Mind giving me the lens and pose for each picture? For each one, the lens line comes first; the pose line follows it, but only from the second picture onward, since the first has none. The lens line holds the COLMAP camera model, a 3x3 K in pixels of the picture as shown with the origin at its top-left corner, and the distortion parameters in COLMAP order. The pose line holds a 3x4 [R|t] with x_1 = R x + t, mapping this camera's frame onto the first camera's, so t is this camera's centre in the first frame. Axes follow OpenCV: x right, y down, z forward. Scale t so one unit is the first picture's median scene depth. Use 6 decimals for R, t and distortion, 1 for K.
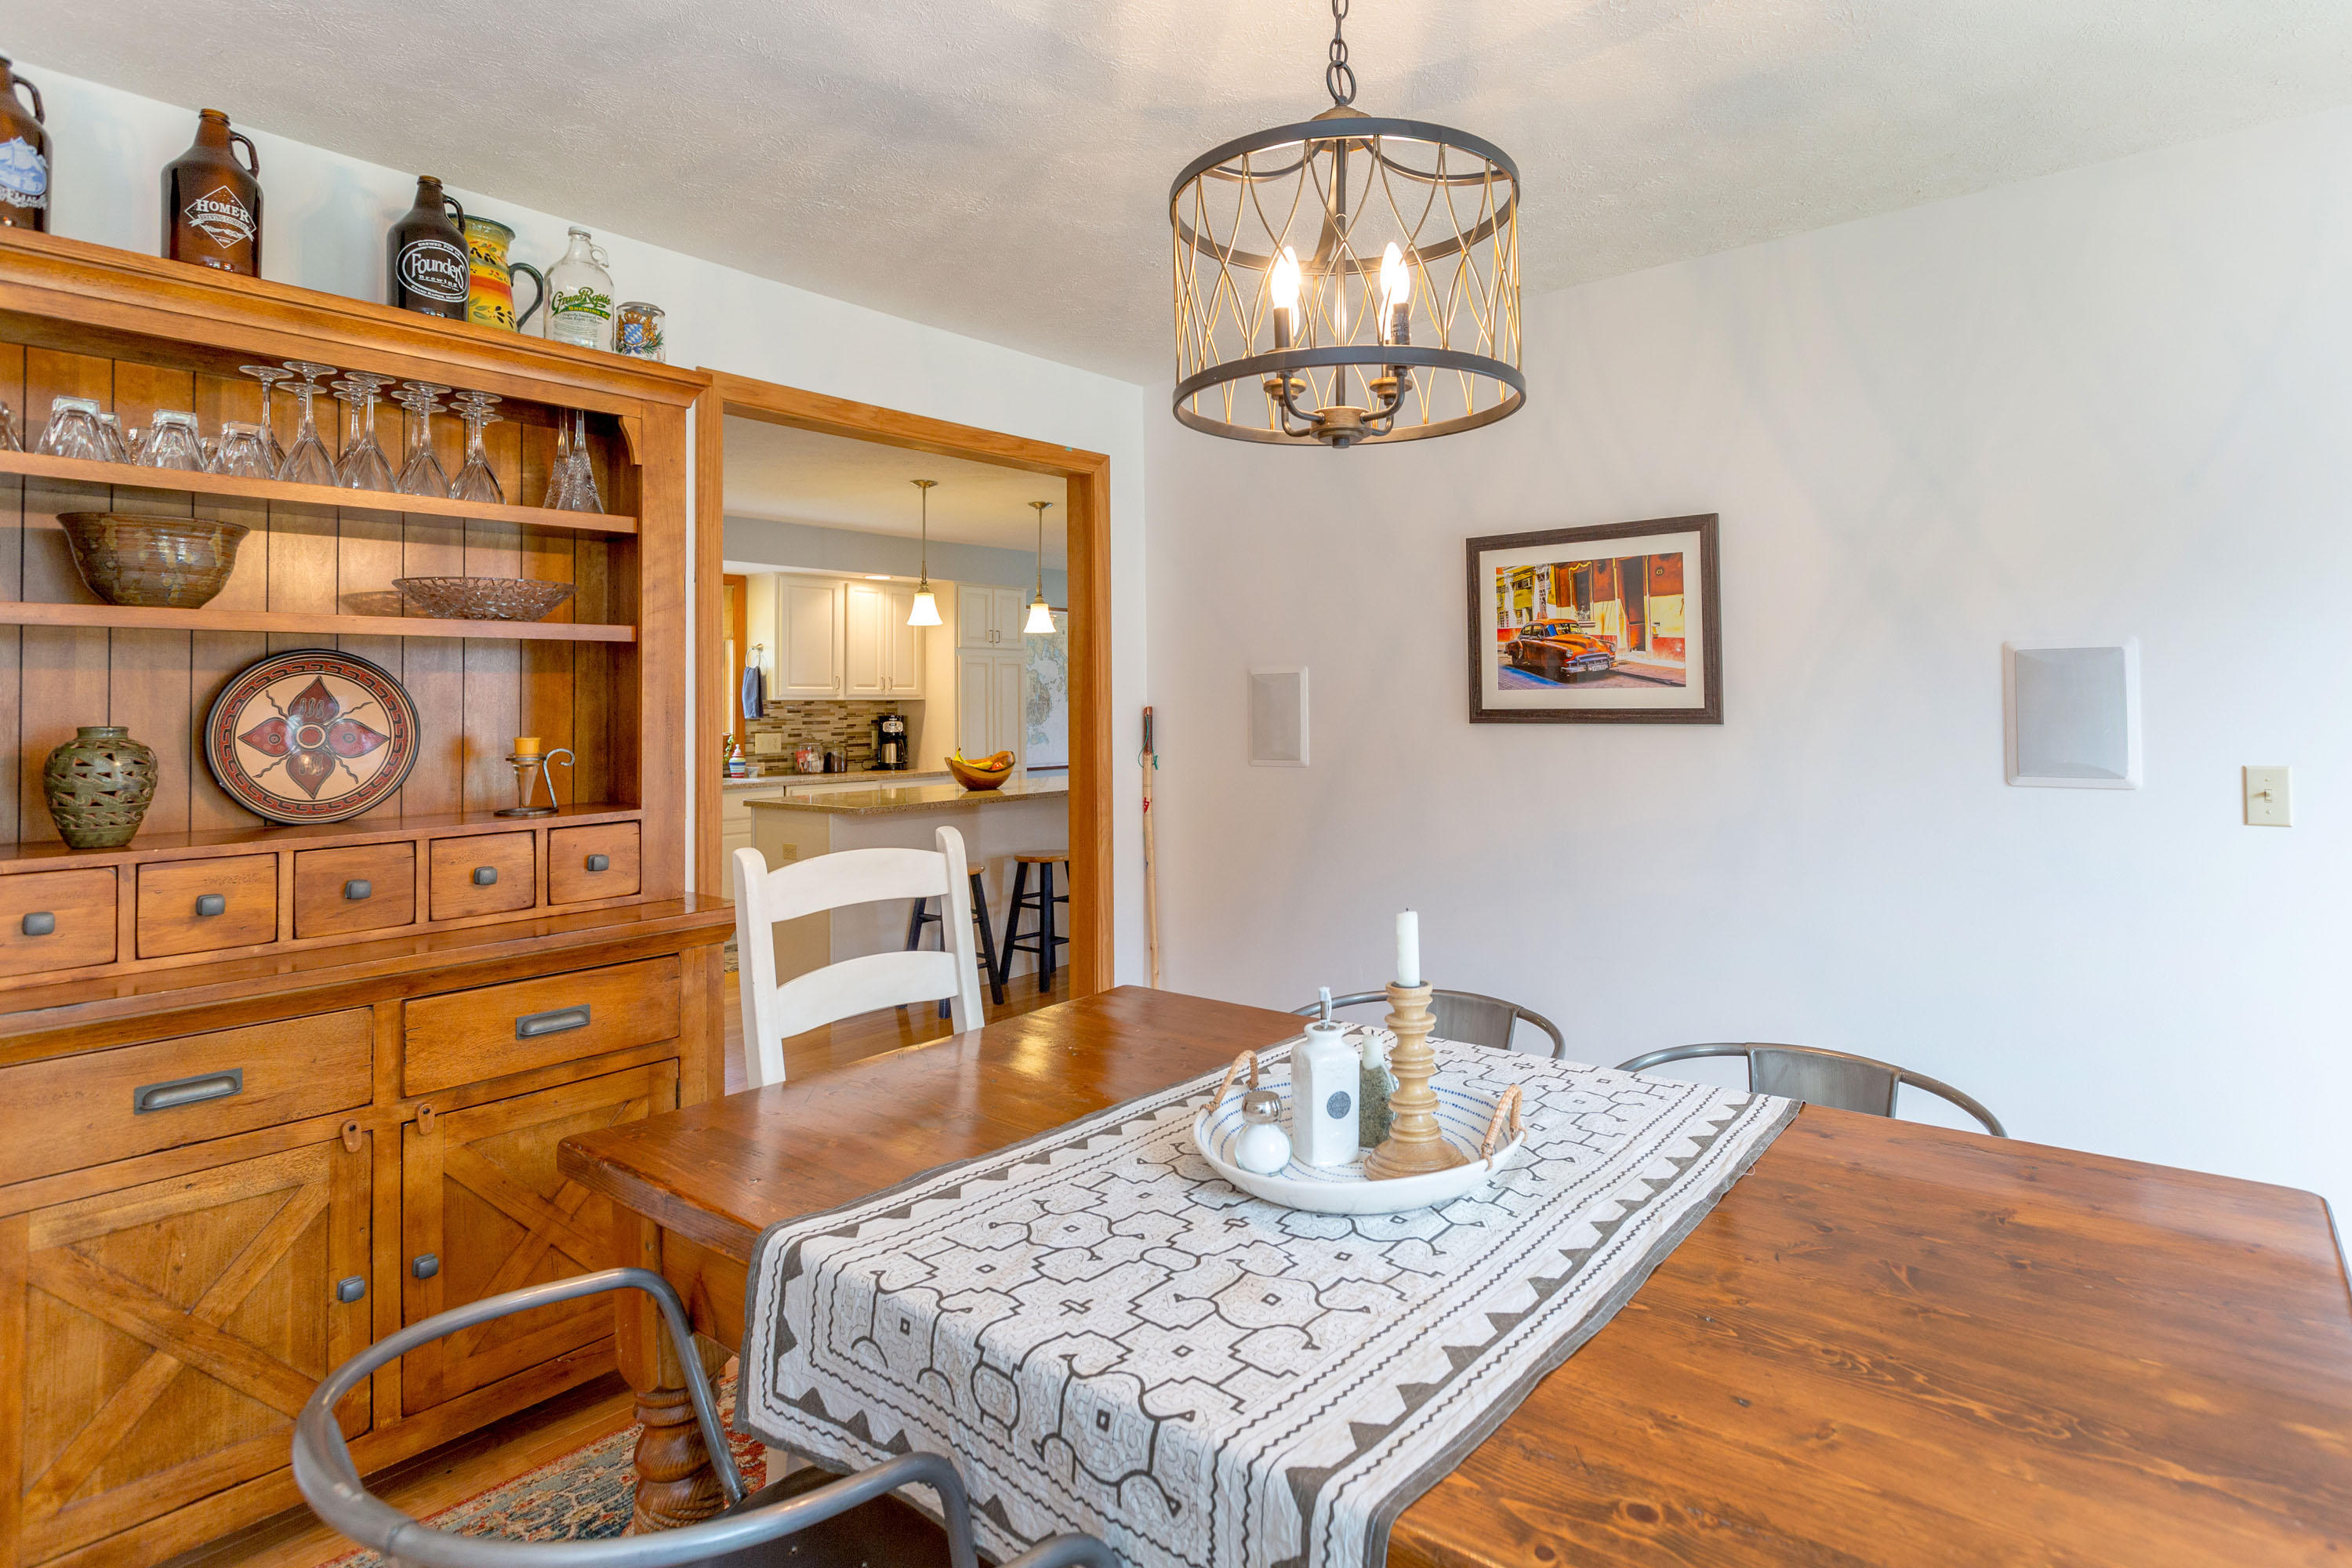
lens RADIAL K [[1201.6, 0, 1248.4], [0, 1201.6, 679.1], [0, 0, 1]] dist [-0.001285, -0.000380]
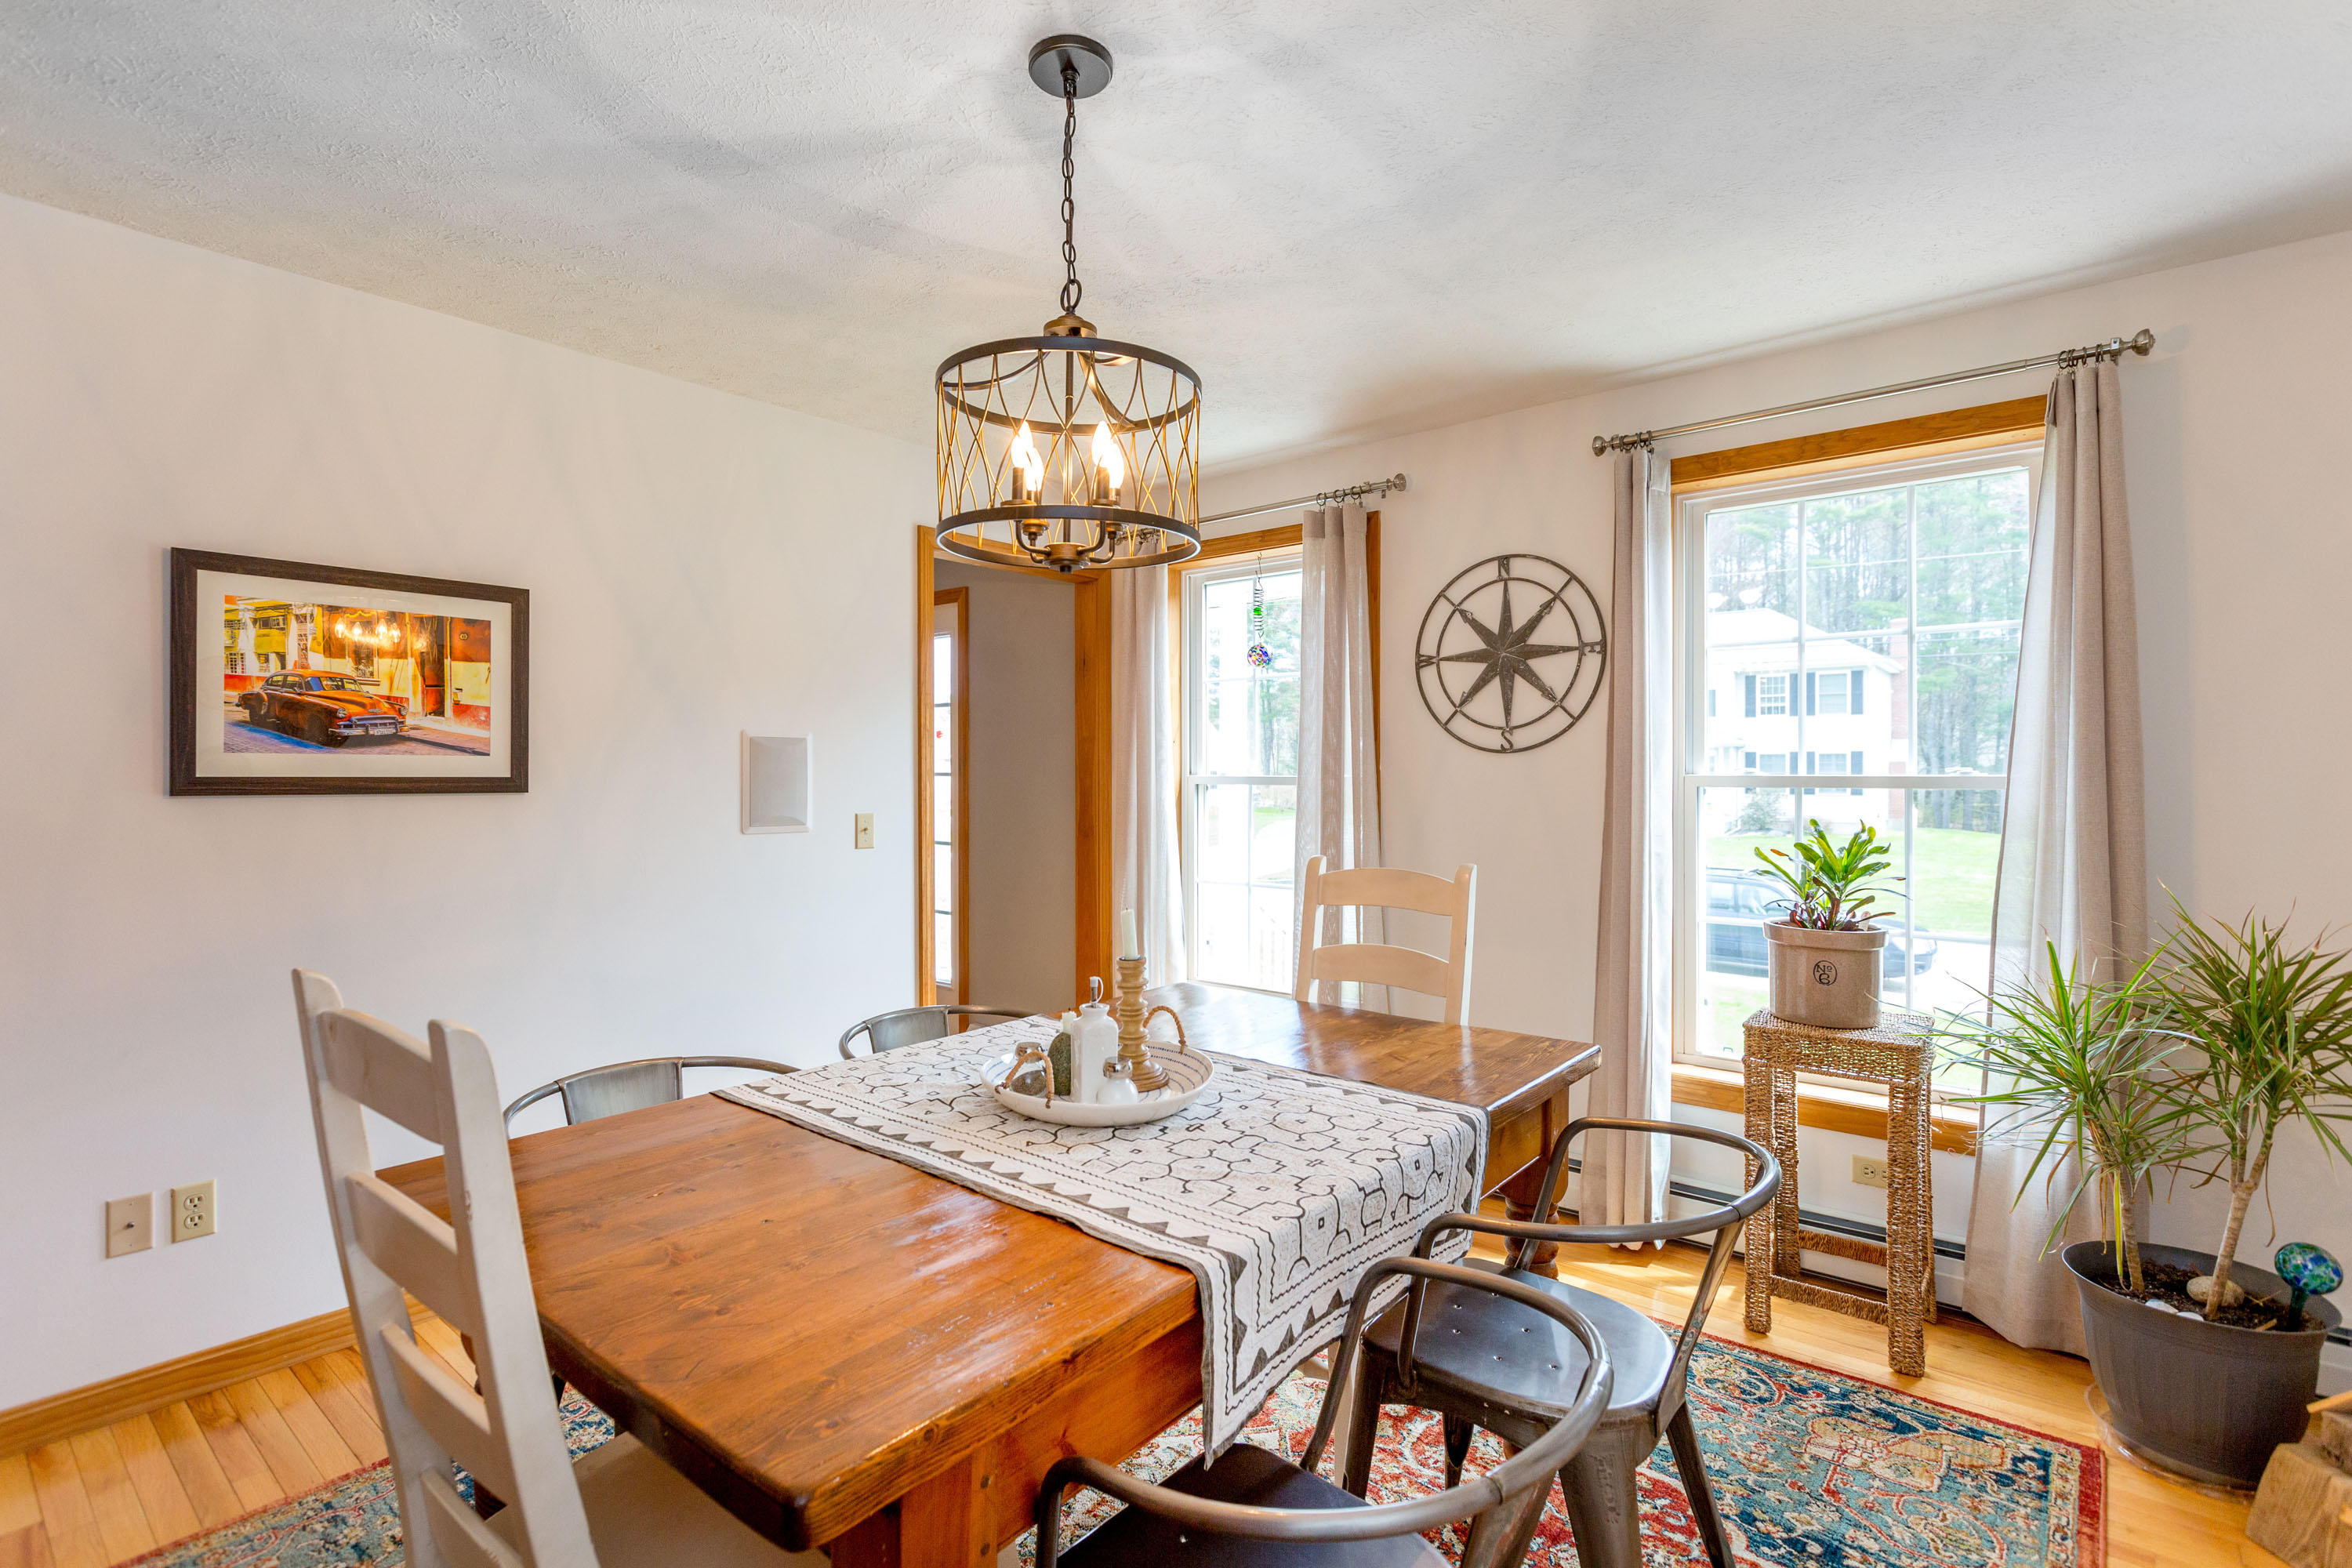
lens RADIAL K [[1112.2, 0, 1176.0], [0, 1112.2, 784.0], [0, 0, 1]] dist [-0.000561, -0.000127]
pose [[0.031365, 0.000920, 0.999508, -0.543962], [-0.023688, 0.999719, -0.000177, 0.016509], [-0.999227, -0.023671, 0.031378, 0.399343]]
